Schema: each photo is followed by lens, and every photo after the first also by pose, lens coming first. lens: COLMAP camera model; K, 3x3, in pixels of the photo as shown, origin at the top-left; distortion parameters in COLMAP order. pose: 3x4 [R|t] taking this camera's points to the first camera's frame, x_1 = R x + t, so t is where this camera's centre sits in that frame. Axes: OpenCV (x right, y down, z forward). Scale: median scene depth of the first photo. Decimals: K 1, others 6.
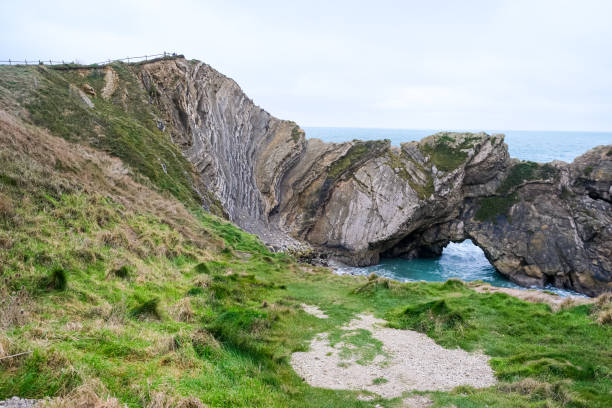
lens RADIAL K [[474.5, 0, 306.0], [0, 474.5, 204.0], [0, 0, 1]] dist [-0.022693, -0.004002]
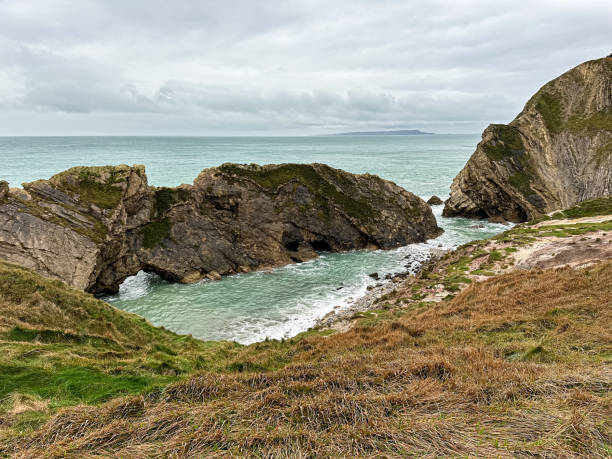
lens RADIAL K [[426.9, 0, 306.0], [0, 426.9, 229.5], [0, 0, 1]] dist [0.105941, -0.114818]
pose [[0.320370, -0.219655, 0.921474, -0.402330], [0.152018, 0.972059, 0.178861, -0.125196], [-0.935015, 0.082778, 0.344810, 0.322561]]
